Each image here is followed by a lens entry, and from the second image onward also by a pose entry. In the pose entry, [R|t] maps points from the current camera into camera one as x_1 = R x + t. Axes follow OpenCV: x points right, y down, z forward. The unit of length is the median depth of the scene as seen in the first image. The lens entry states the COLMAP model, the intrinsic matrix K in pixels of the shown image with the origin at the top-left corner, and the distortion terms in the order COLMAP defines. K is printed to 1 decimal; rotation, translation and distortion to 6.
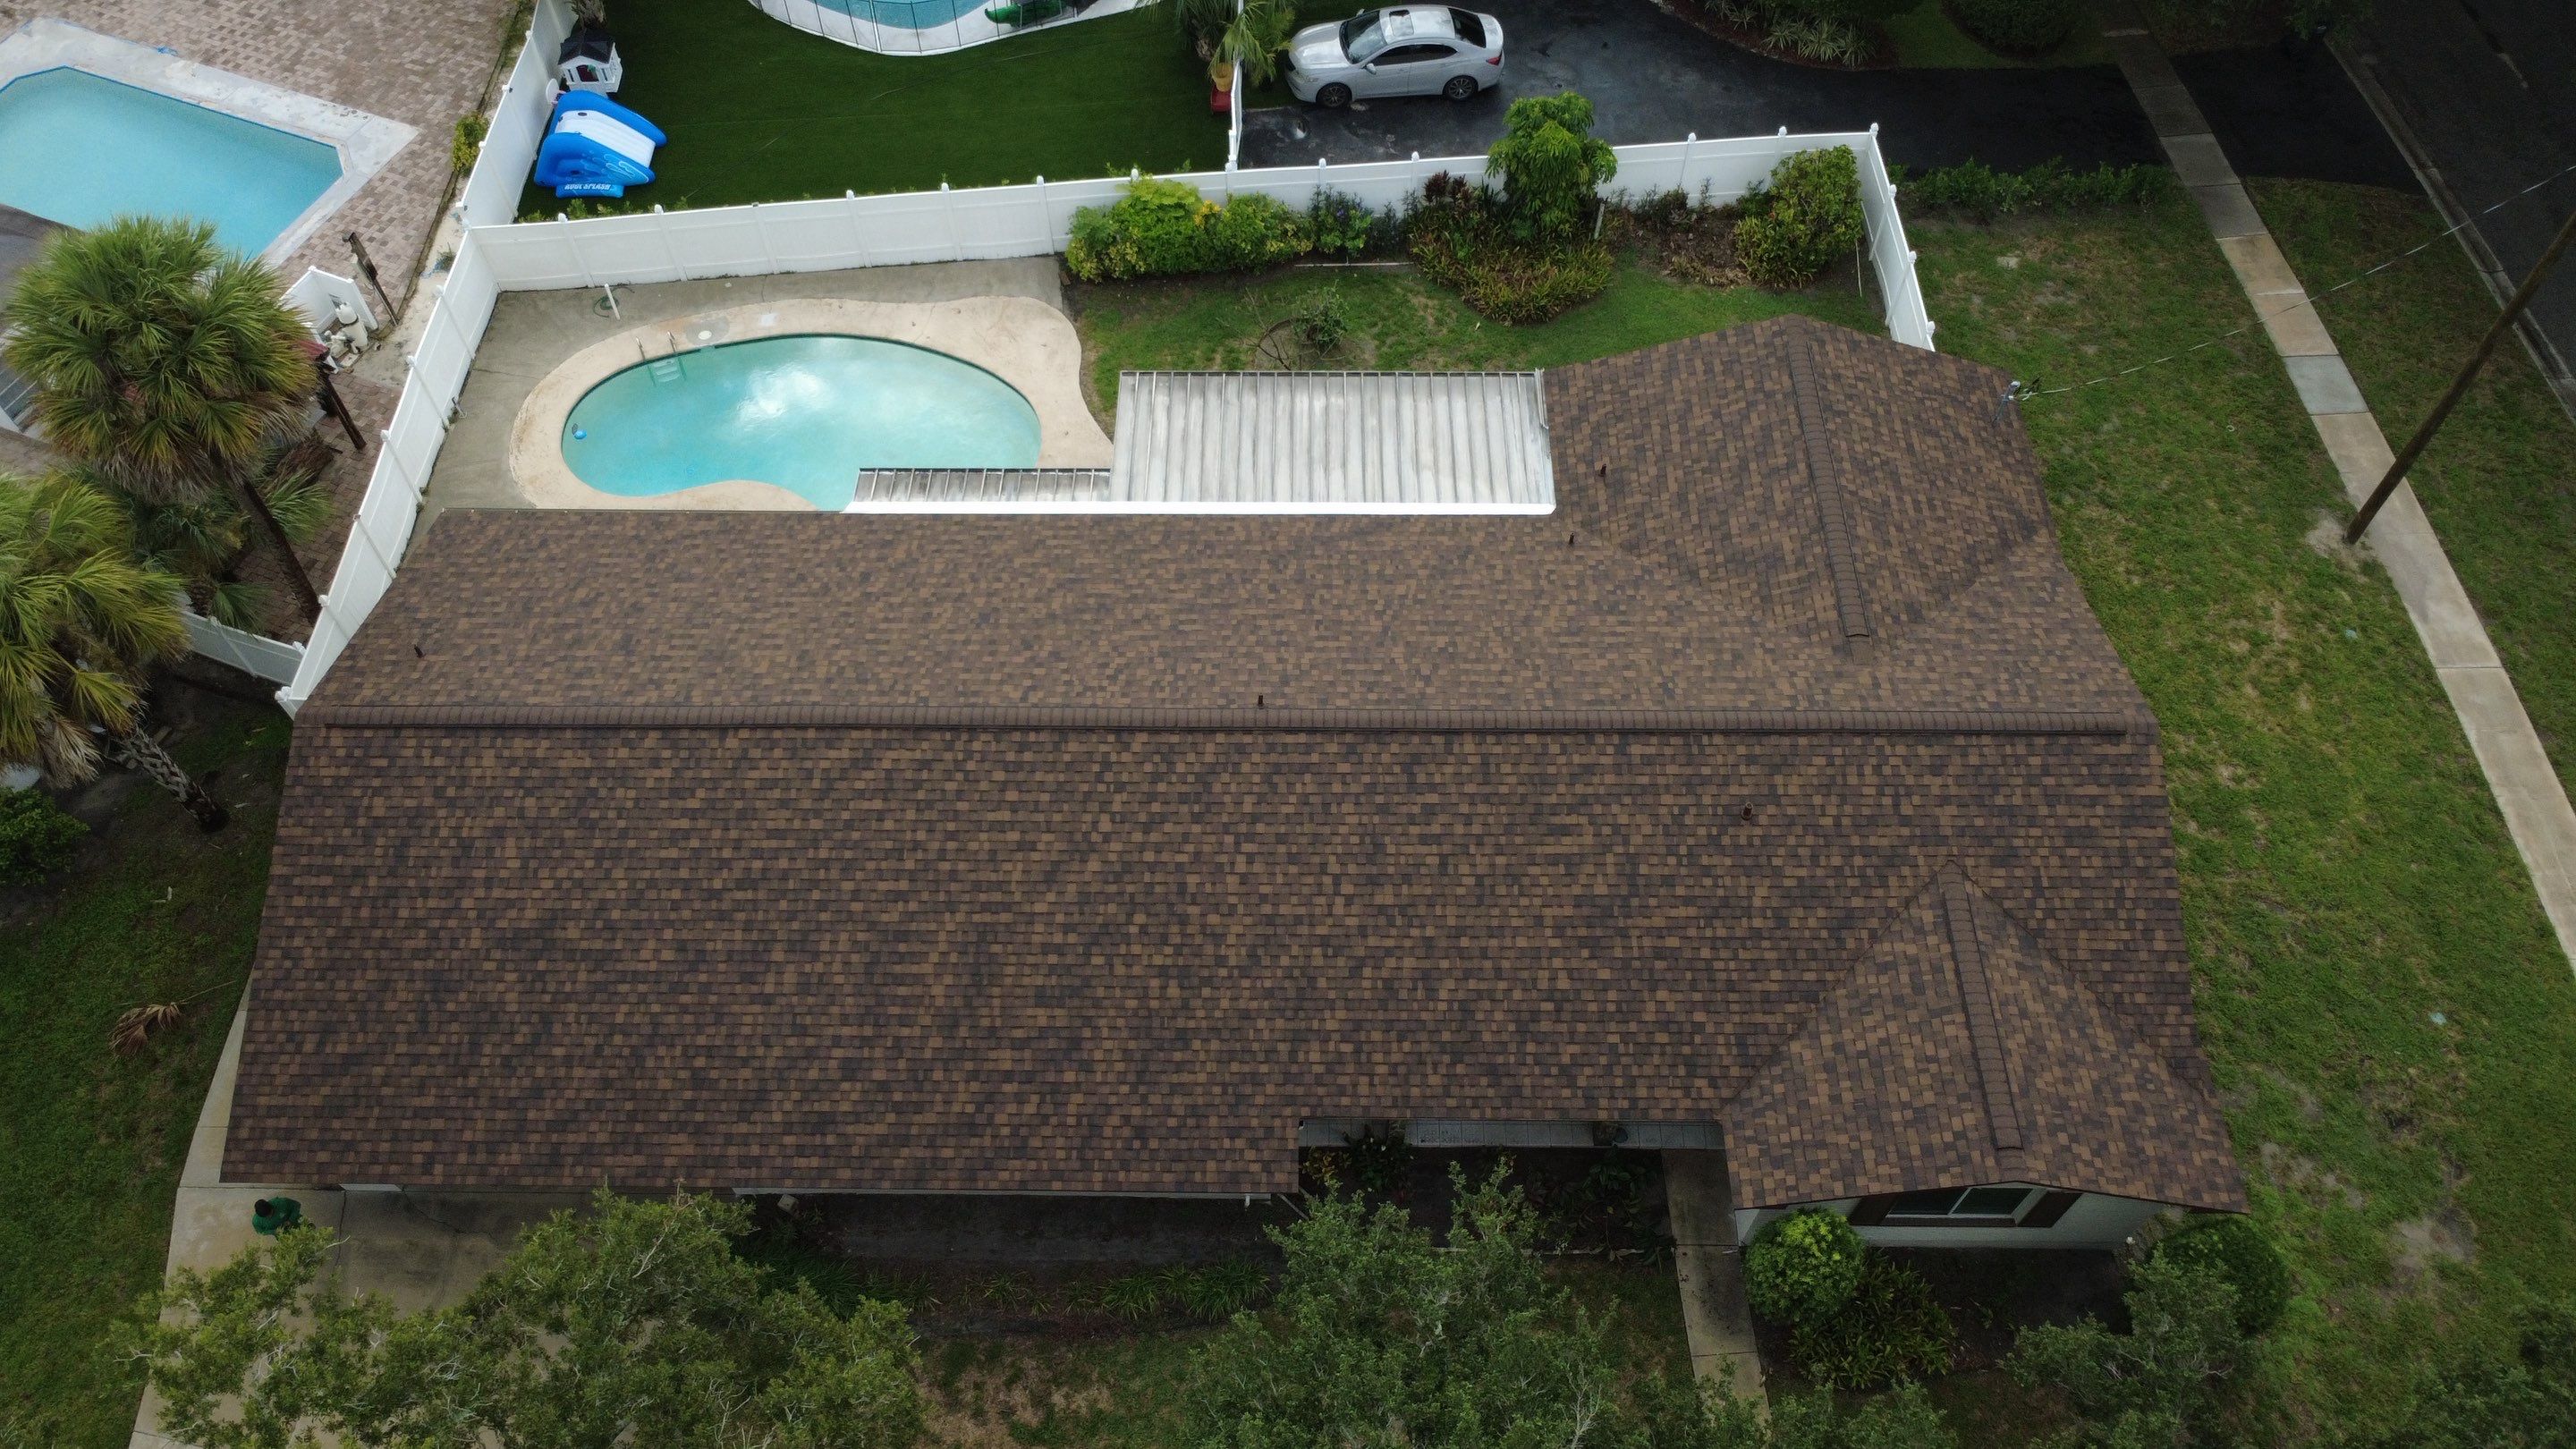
lens RADIAL K [[1869.5, 0, 1280.9], [0, 1869.5, 726.0], [0, 0, 1]] dist [-0.000640, 0.002079]
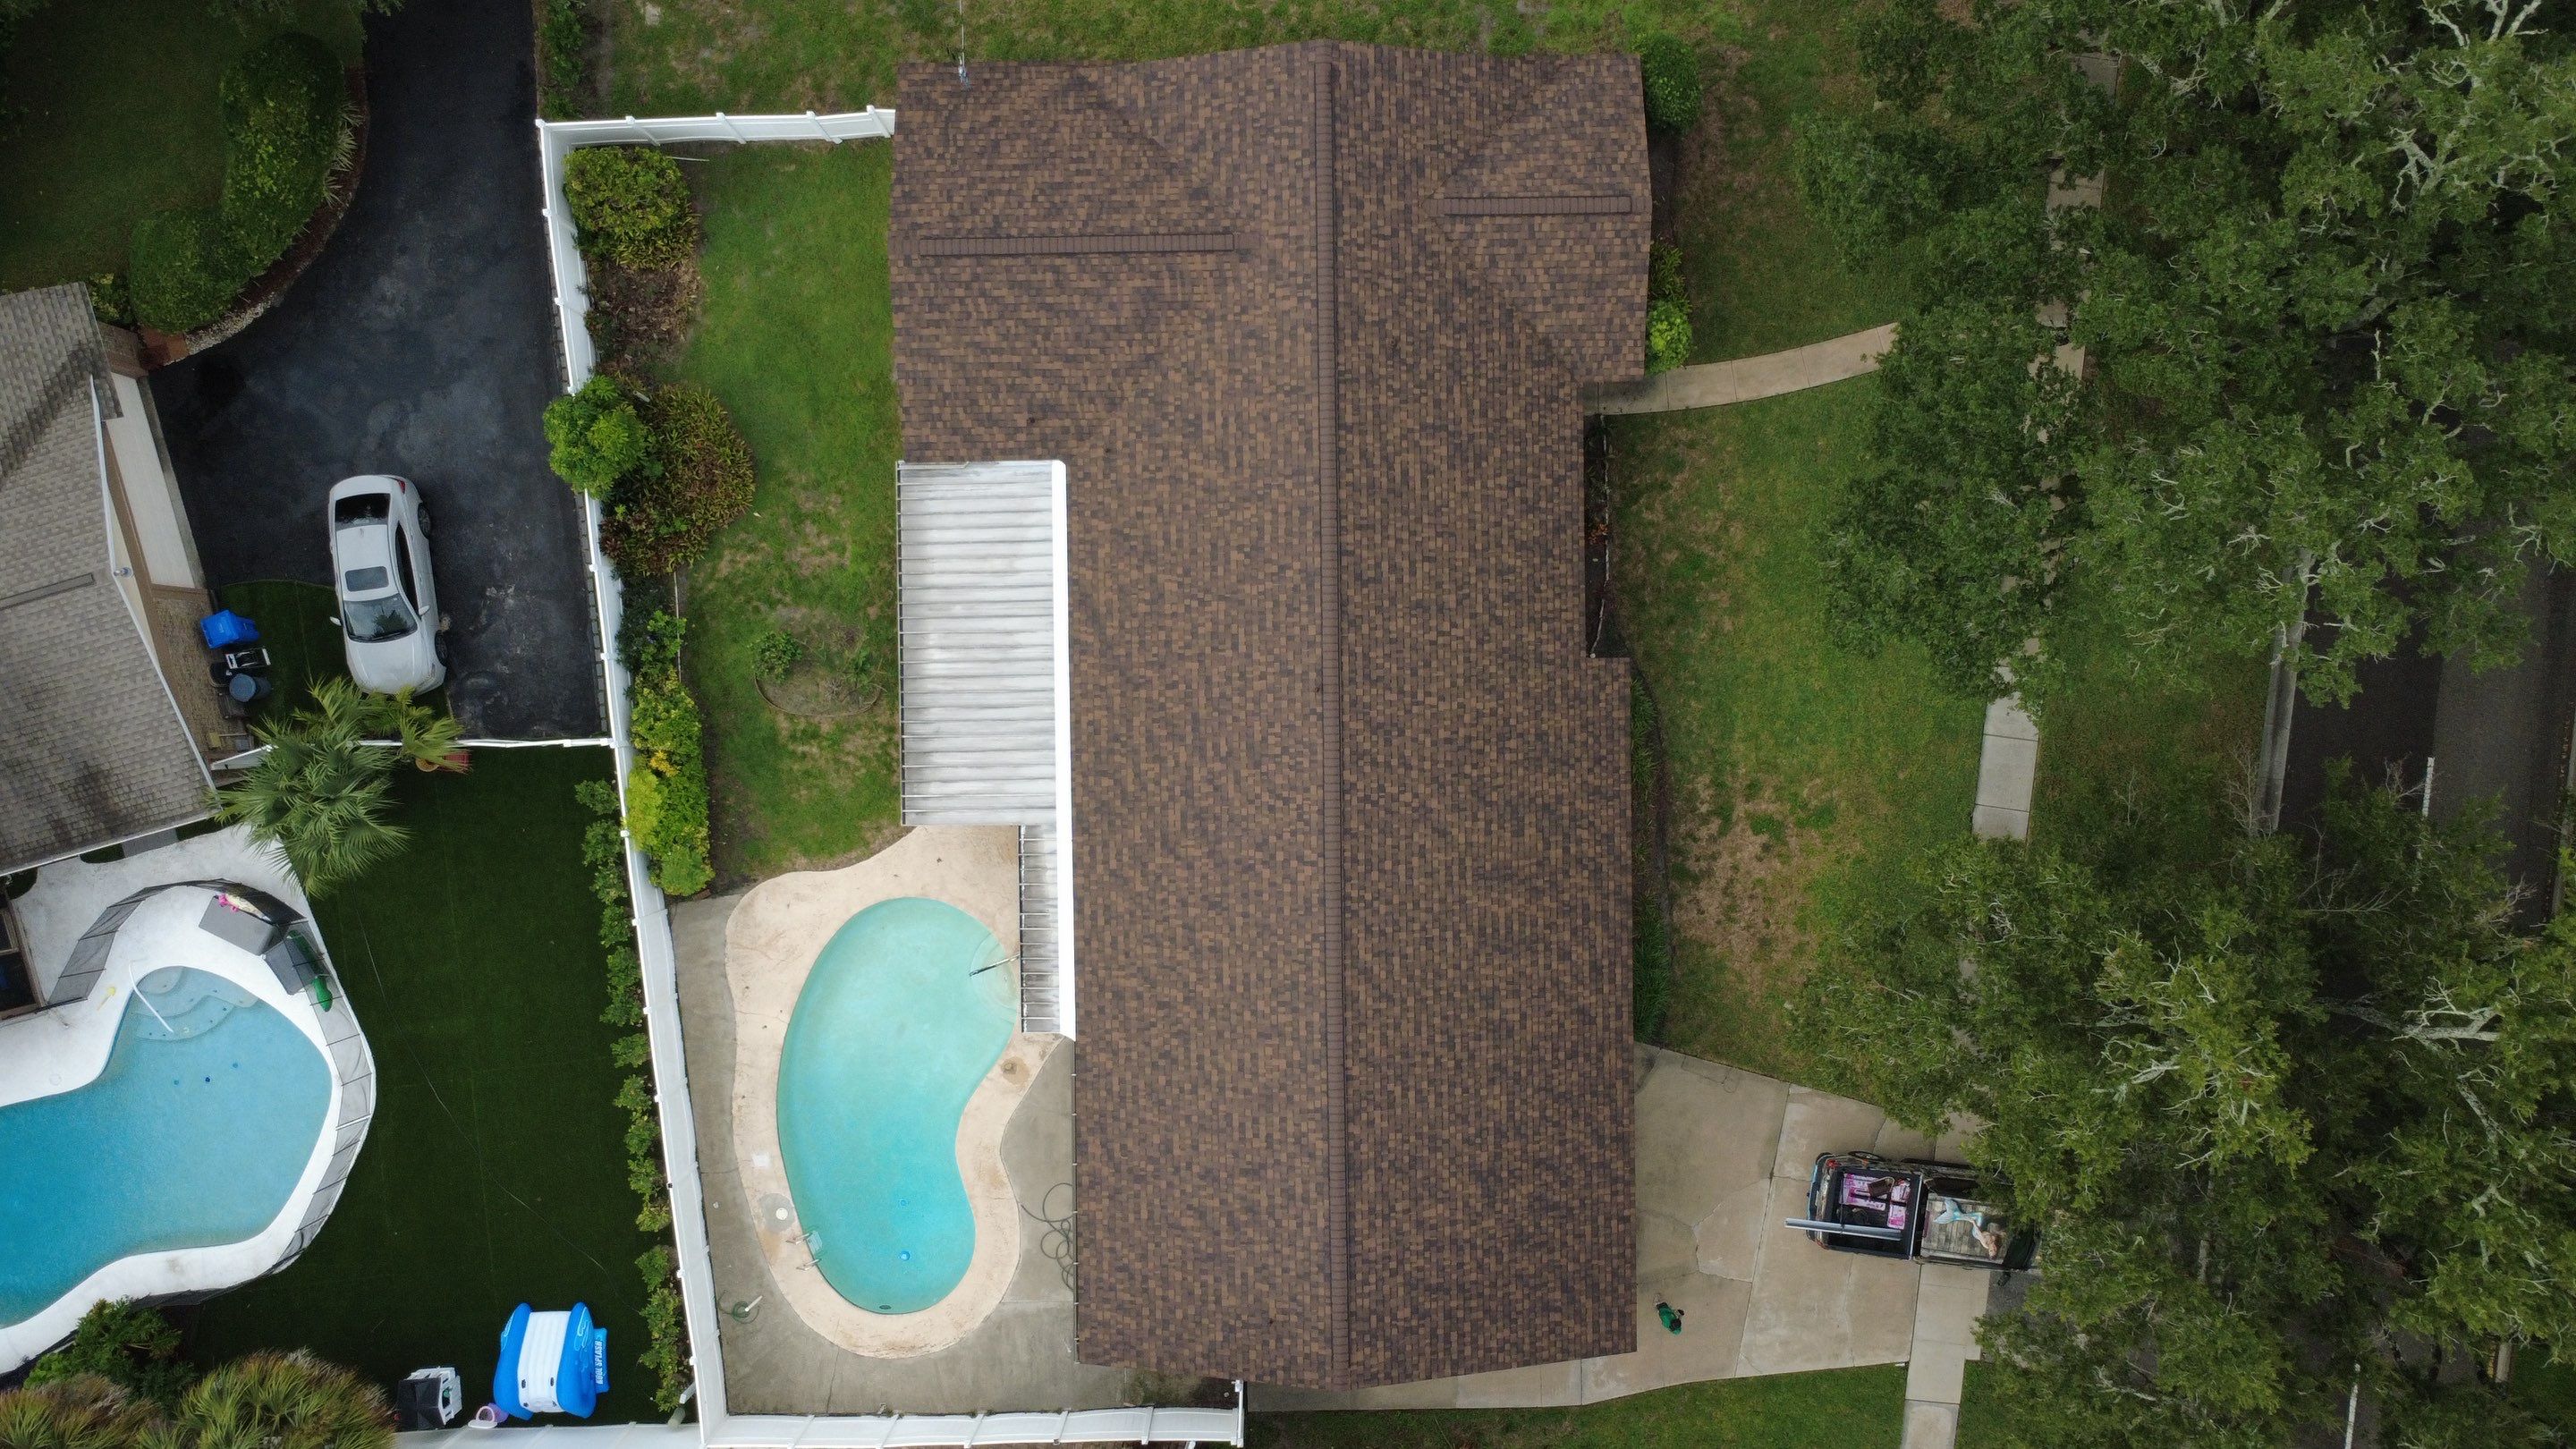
lens RADIAL K [[1869.5, 0, 1285.0], [0, 1869.5, 723.0], [0, 0, 1]] dist [-0.000640, 0.002079]
pose [[-0.025926, -0.999649, -0.005374, -0.027114], [0.825921, -0.024449, 0.563256, -0.801431], [-0.563190, 0.010164, 0.826265, -0.117146]]
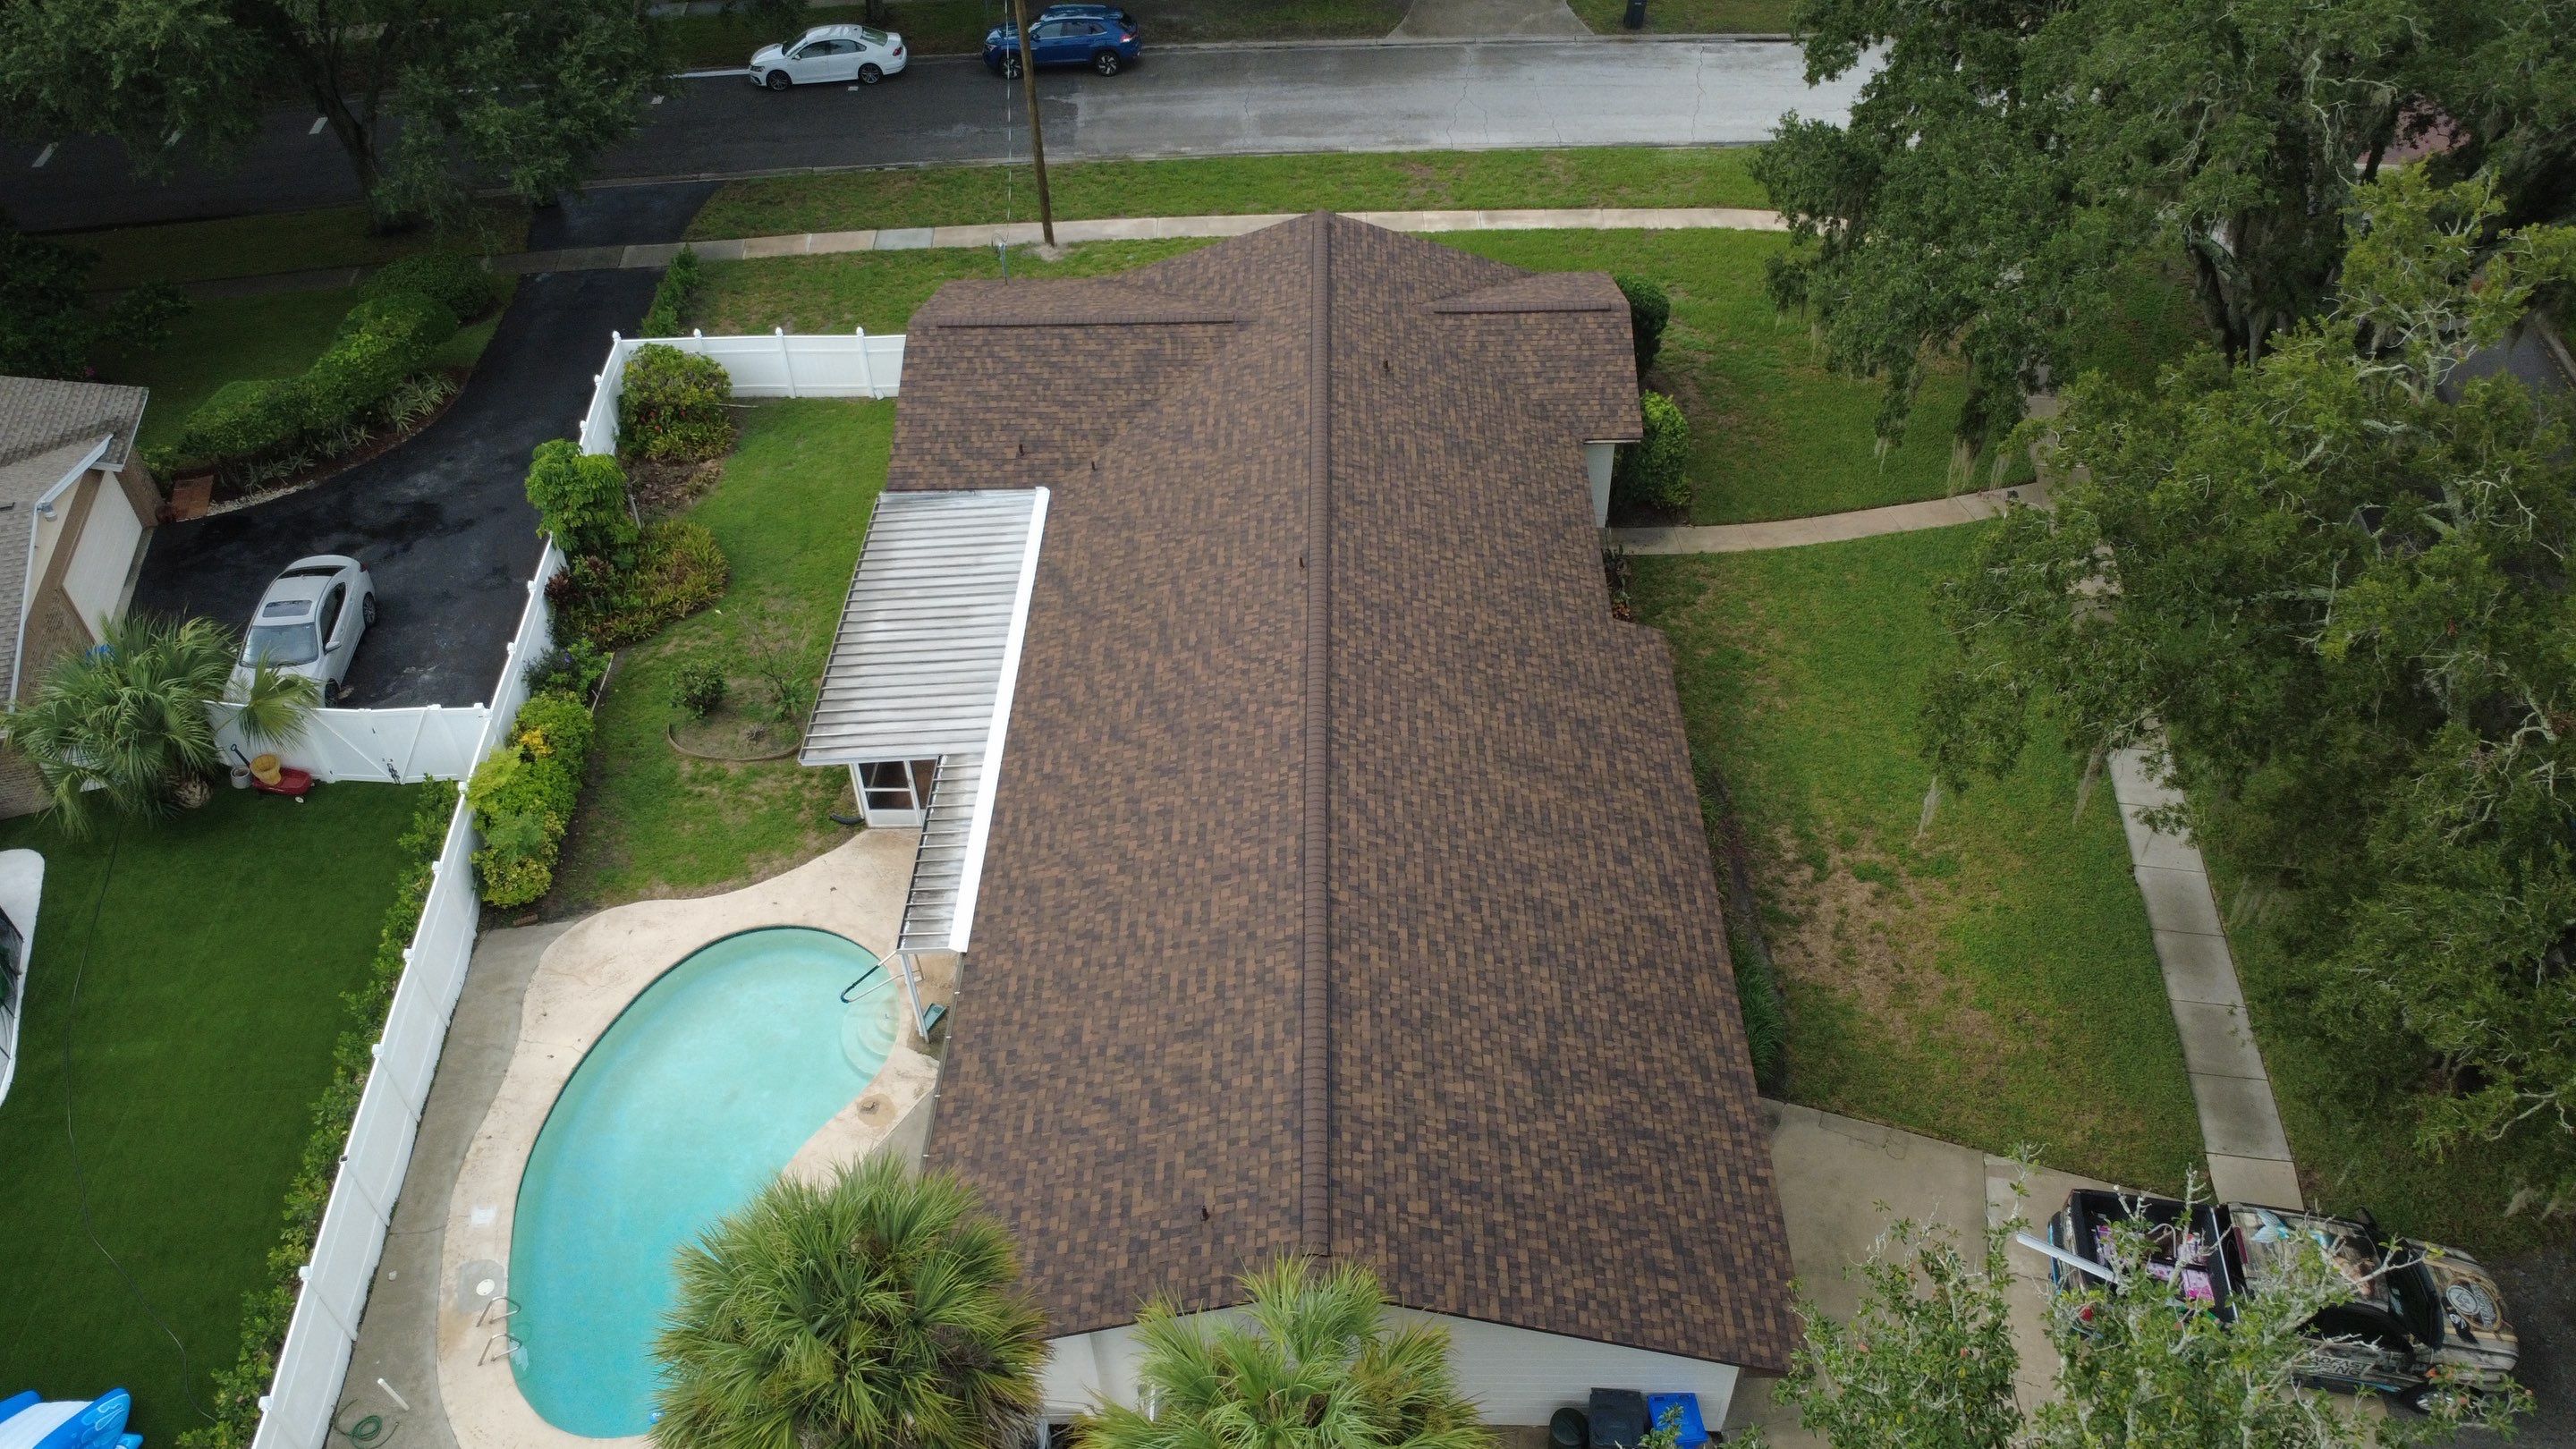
lens RADIAL K [[1869.5, 0, 1284.0], [0, 1869.5, 731.5], [0, 0, 1]] dist [-0.000640, 0.002079]
pose [[0.005365, -0.677367, 0.735626, -0.965805], [0.839636, 0.402599, 0.364590, -0.416764], [-0.543123, 0.615702, 0.570902, 0.384807]]
